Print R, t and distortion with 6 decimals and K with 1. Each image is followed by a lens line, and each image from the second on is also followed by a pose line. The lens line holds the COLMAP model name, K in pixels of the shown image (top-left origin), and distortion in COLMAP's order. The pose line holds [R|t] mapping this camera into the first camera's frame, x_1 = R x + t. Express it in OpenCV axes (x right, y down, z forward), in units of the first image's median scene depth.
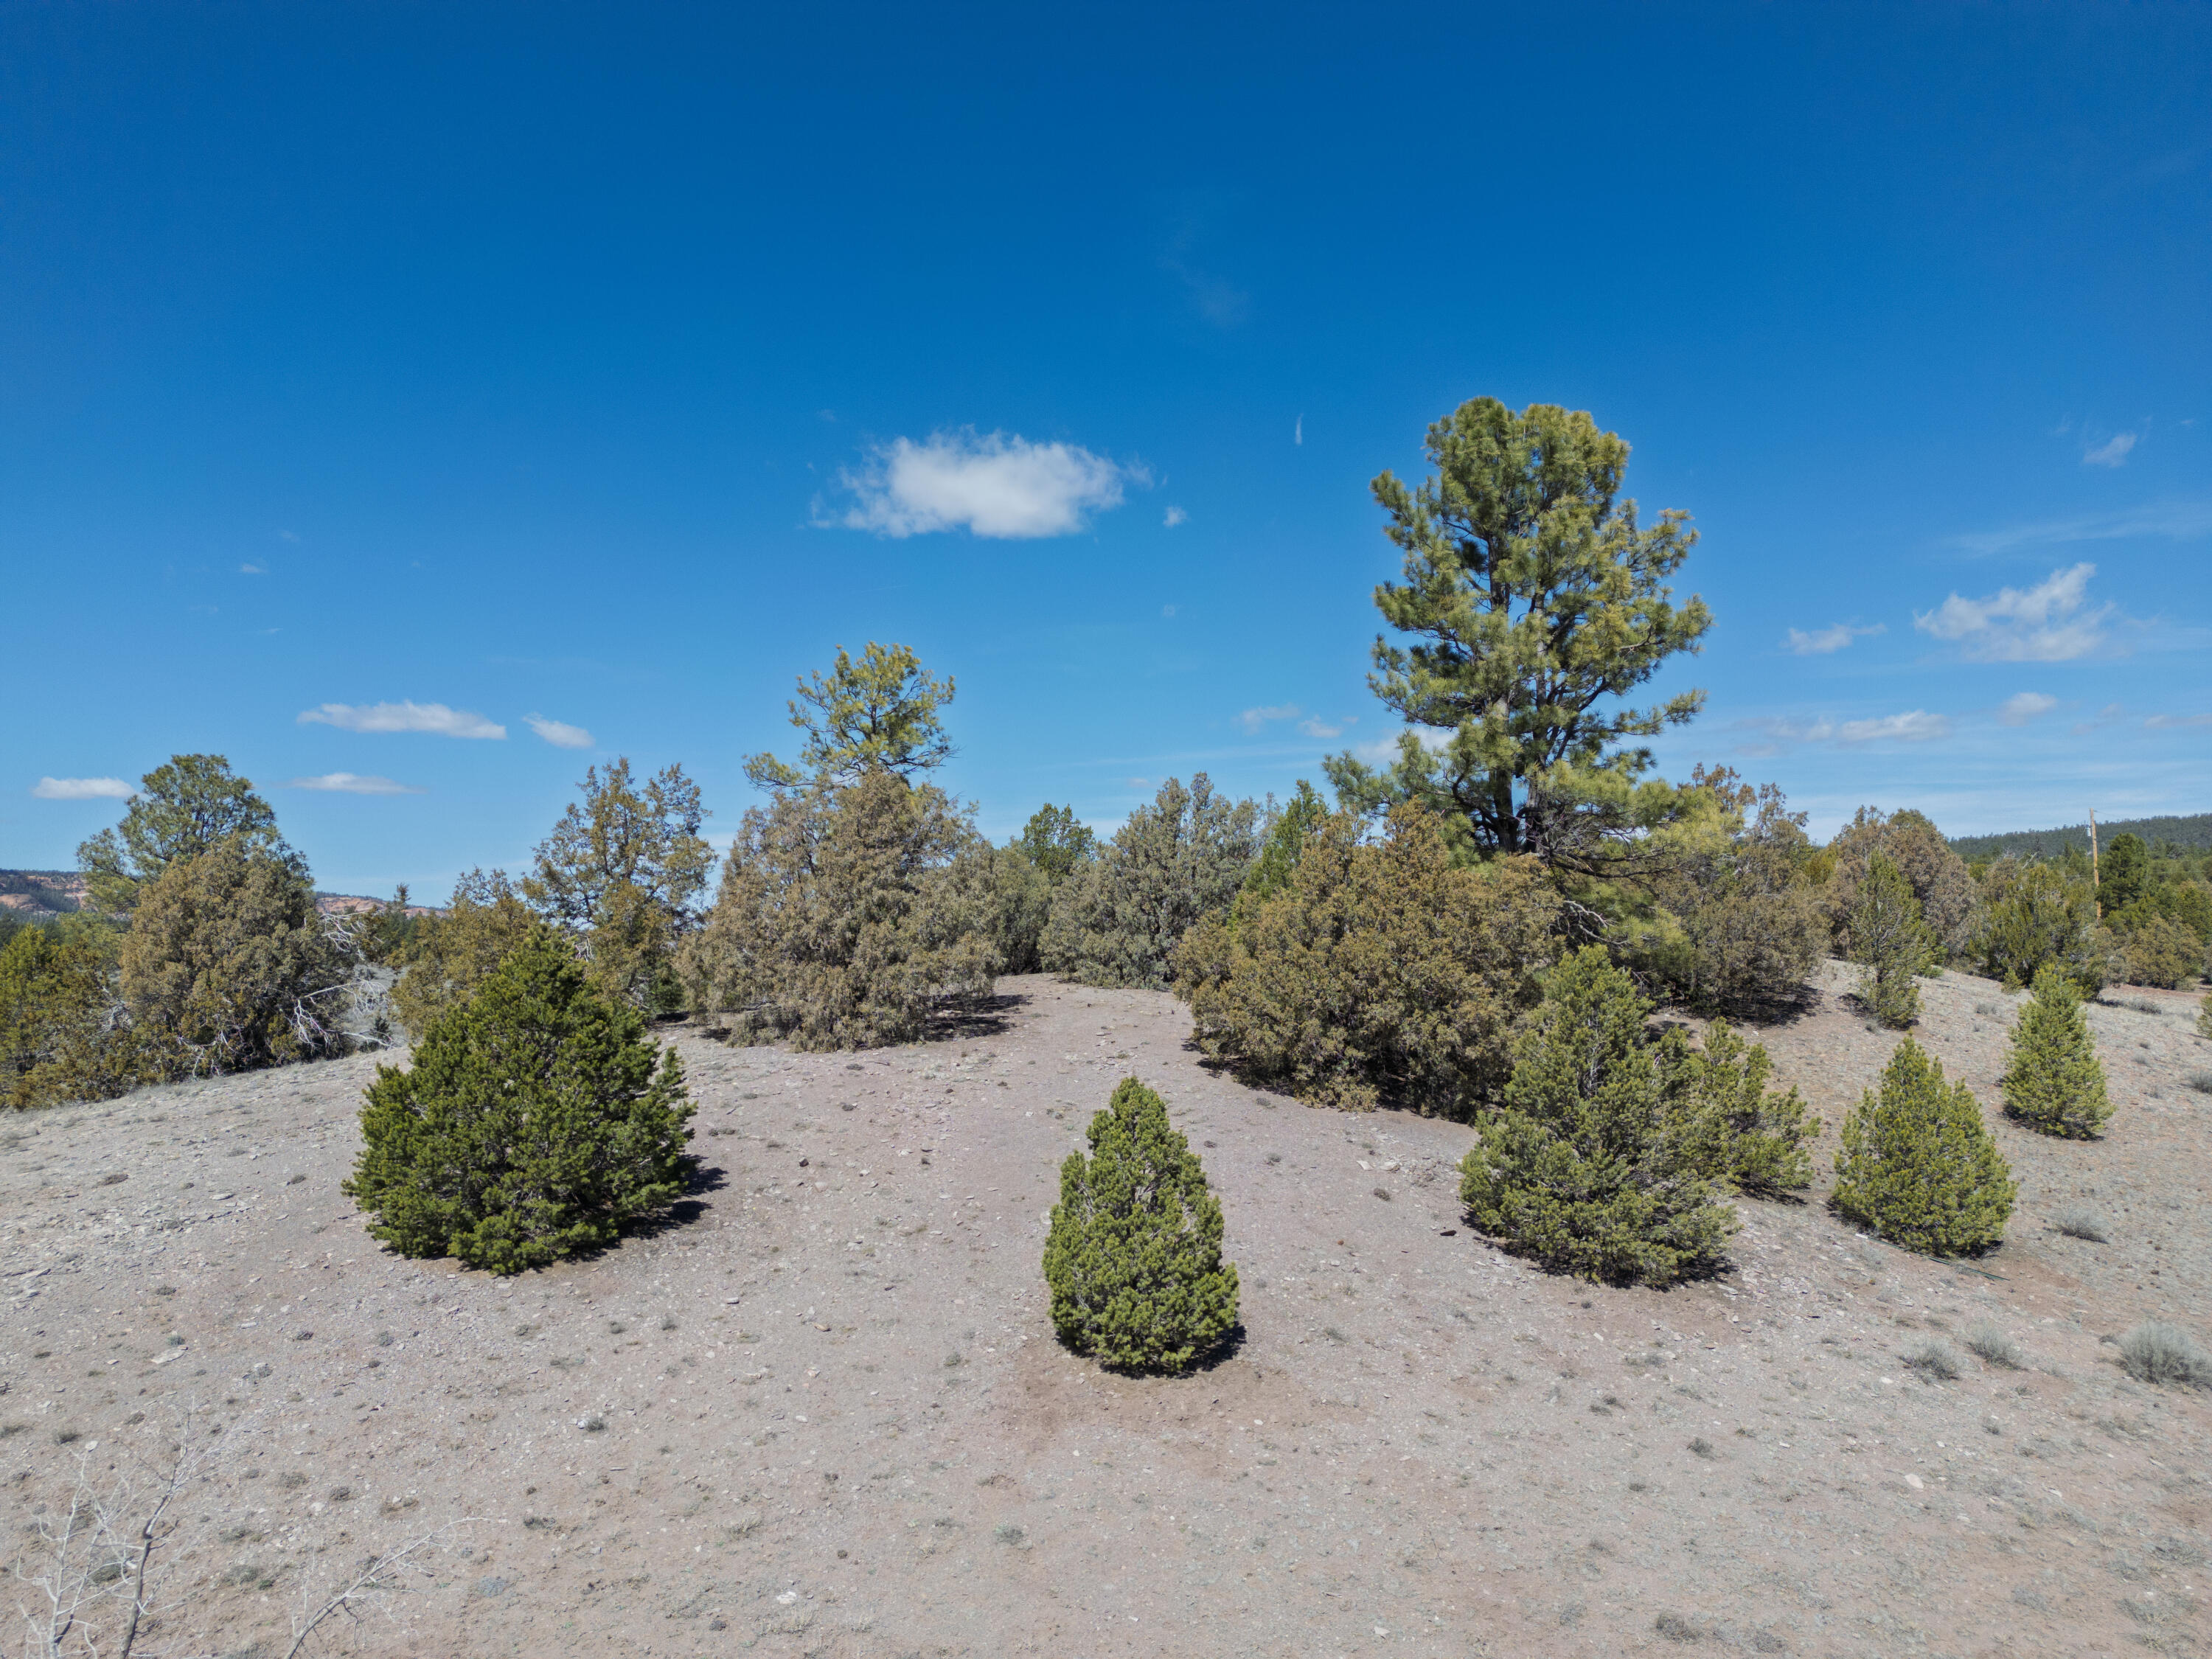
lens RADIAL K [[1522.8, 0, 1102.6], [0, 1522.8, 833.8], [0, 0, 1]] dist [0.056532, -0.040236]
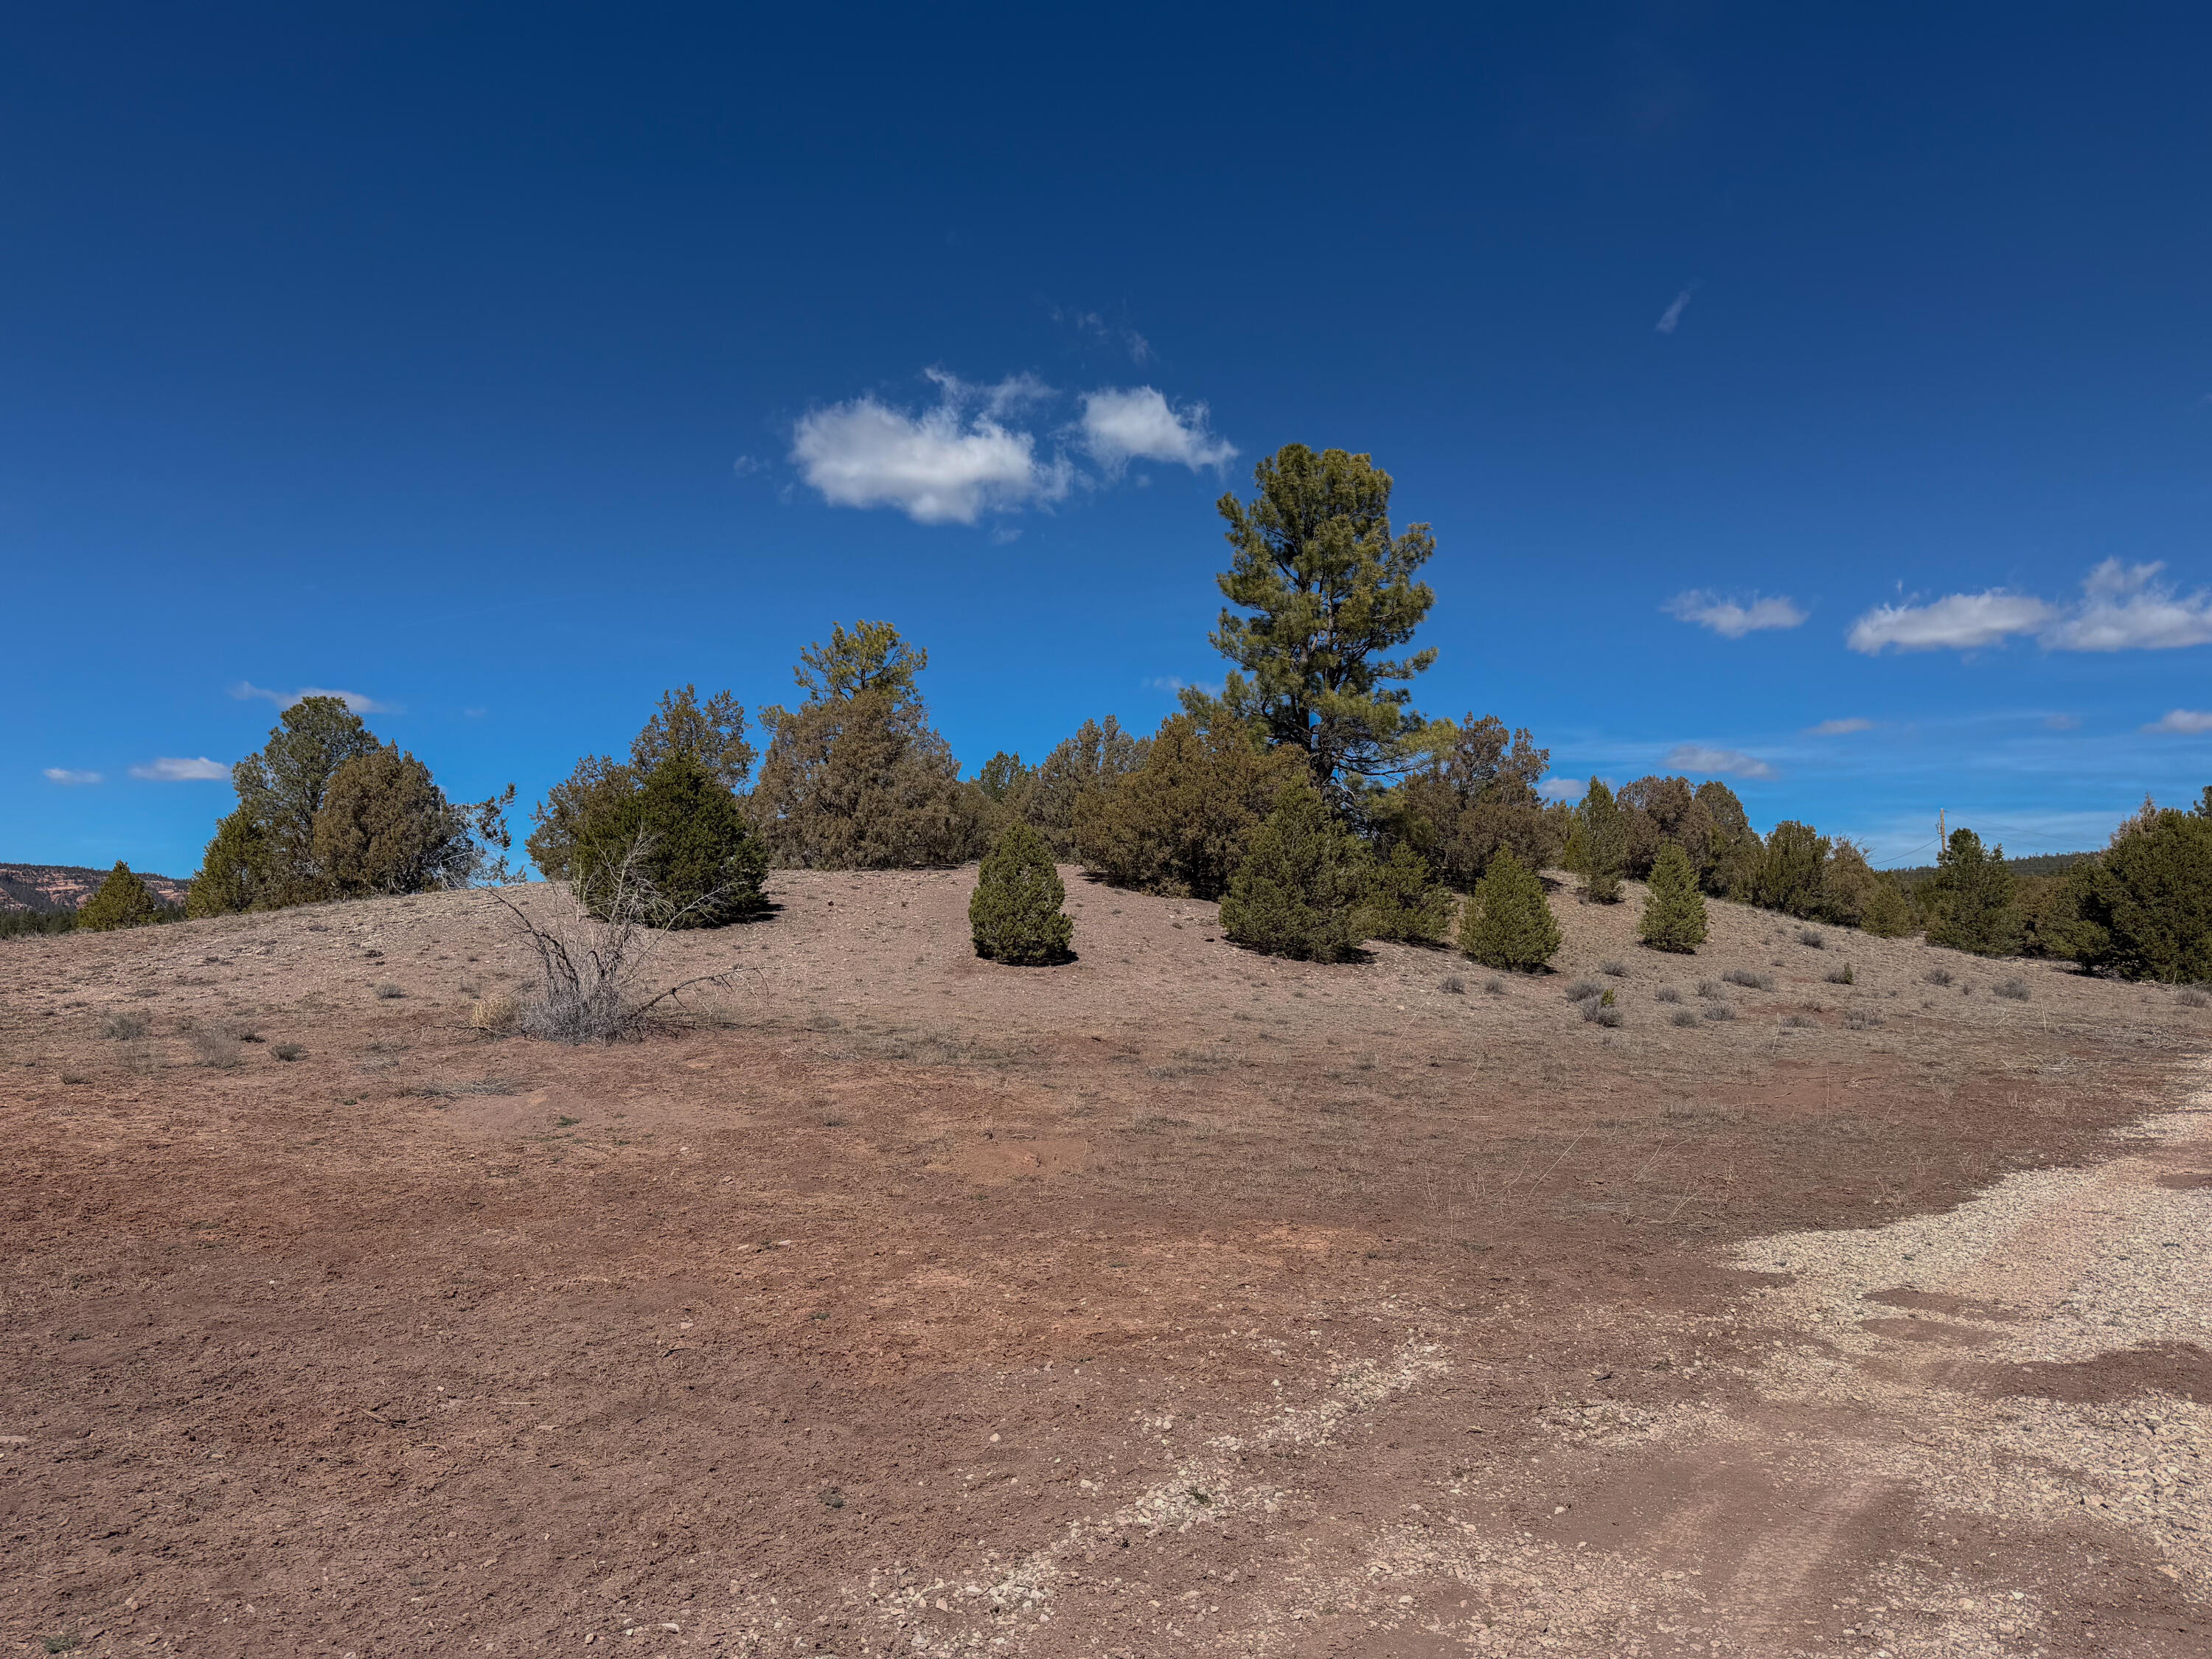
lens RADIAL K [[1534.6, 0, 1109.9], [0, 1534.6, 848.0], [0, 0, 1]] dist [0.059889, -0.024607]
pose [[0.999605, 0.017455, 0.022044, 0.048801], [-0.017401, 0.999845, -0.002616, 0.108281], [-0.022086, 0.002231, 0.999754, -0.472311]]
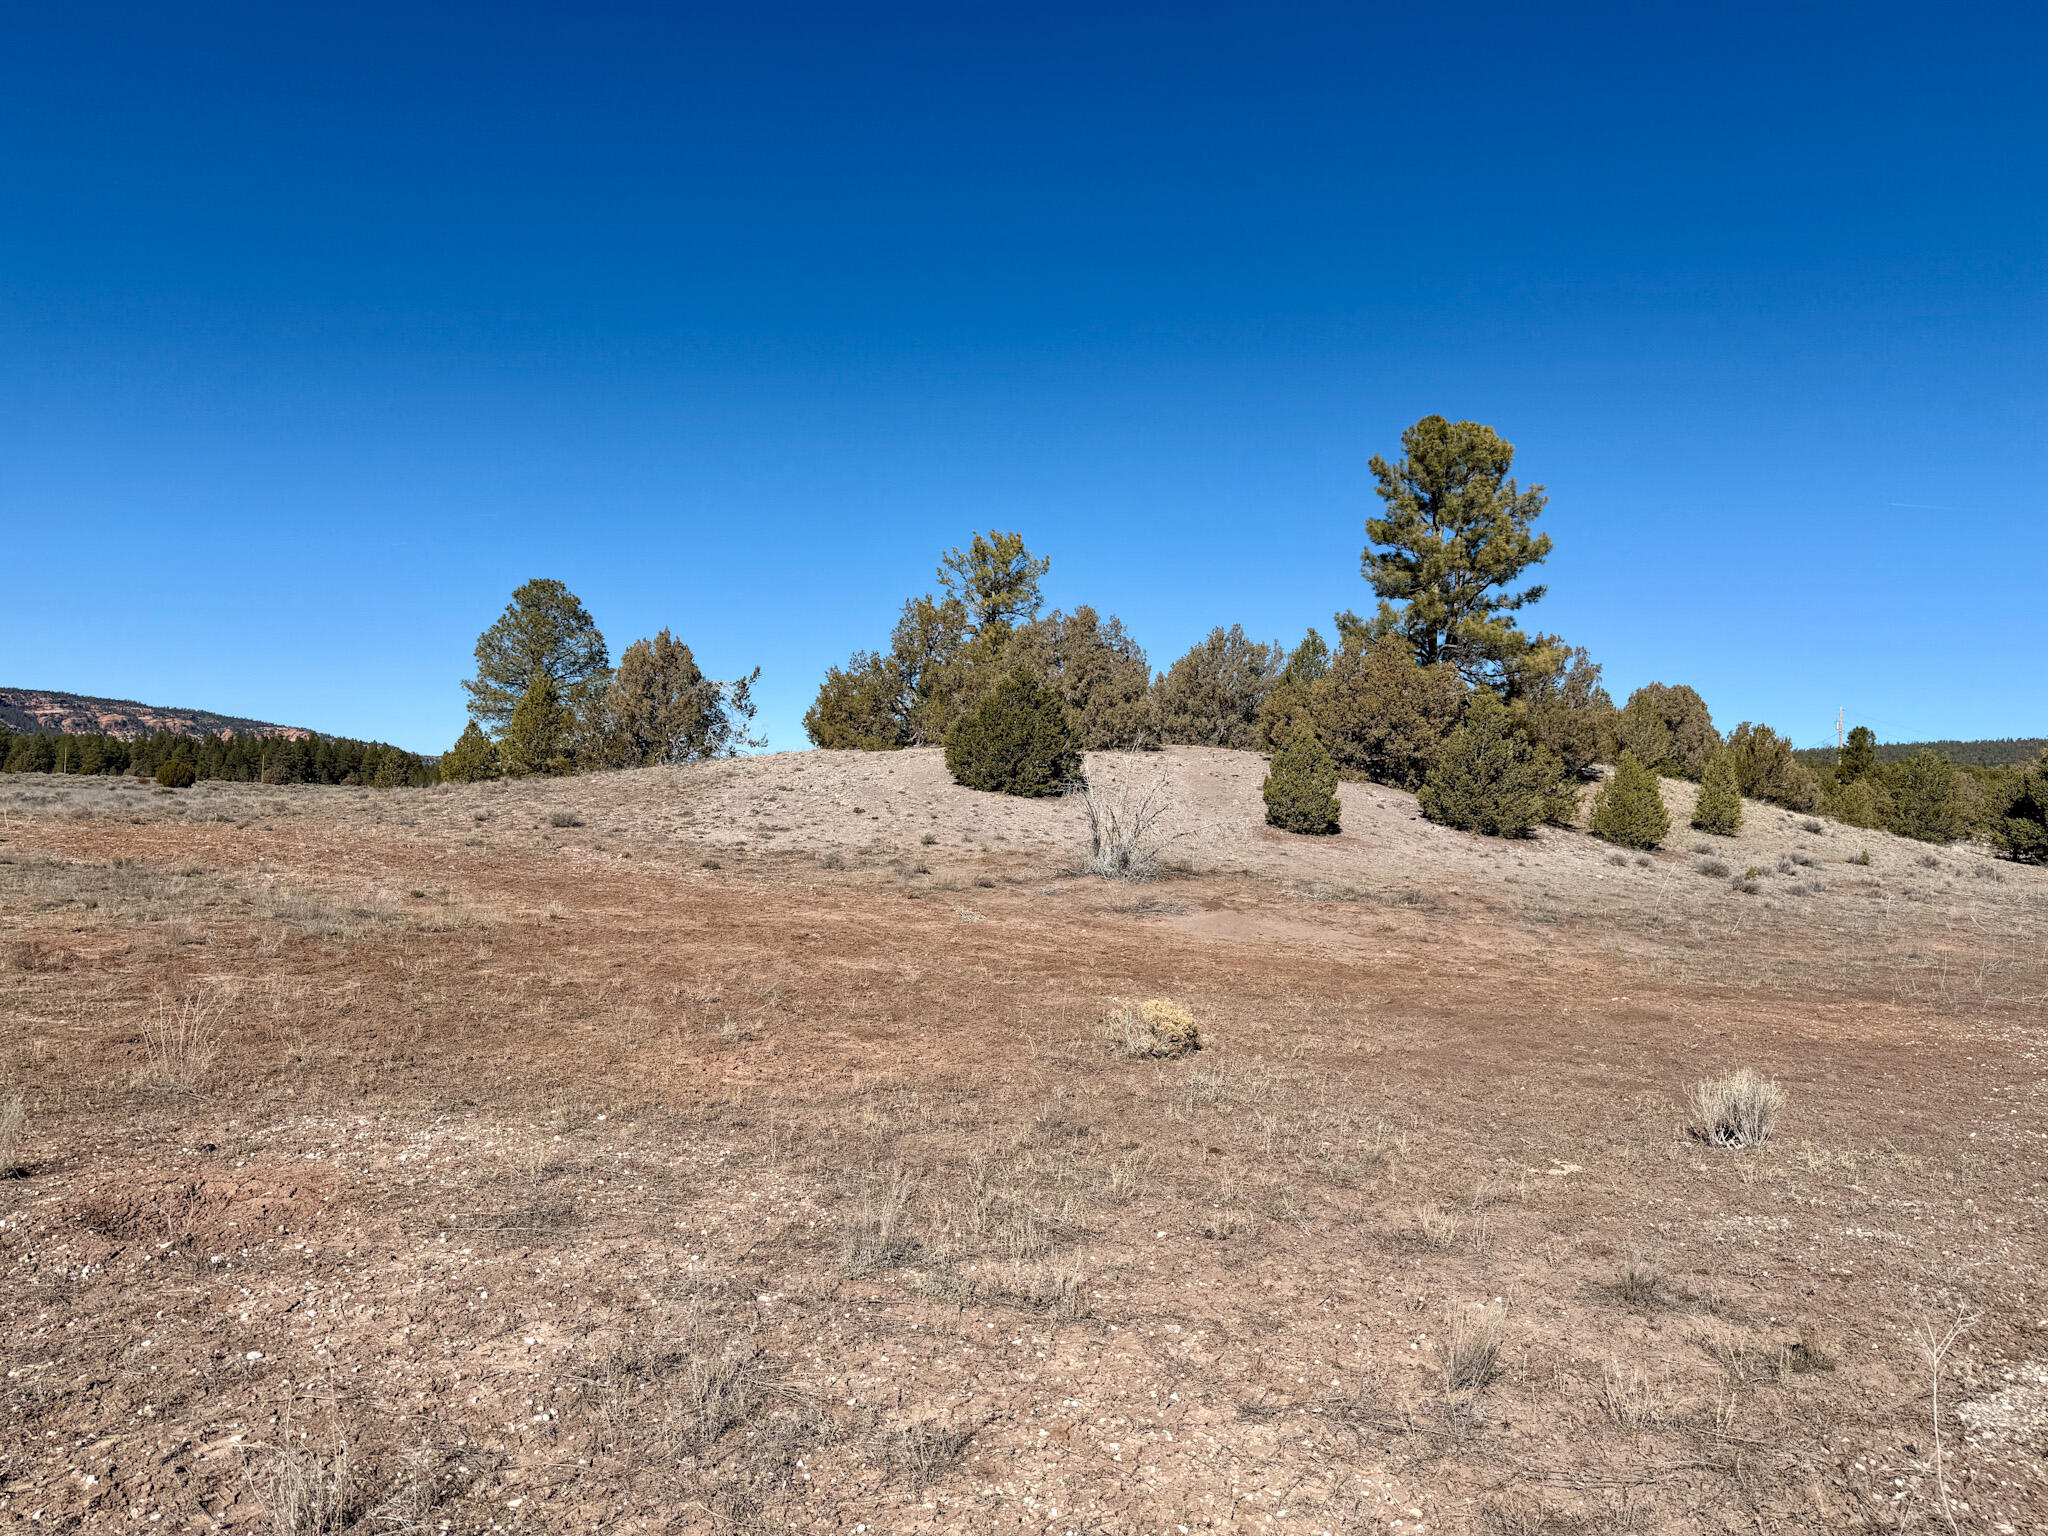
lens RADIAL K [[1417.8, 0, 1028.4], [0, 1417.8, 773.6], [0, 0, 1]] dist [0.090085, -0.001987]
pose [[0.998259, 0.049610, 0.031902, -0.267564], [-0.050956, 0.997780, 0.042887, 0.088815], [-0.029704, -0.044438, 0.998570, -0.702737]]
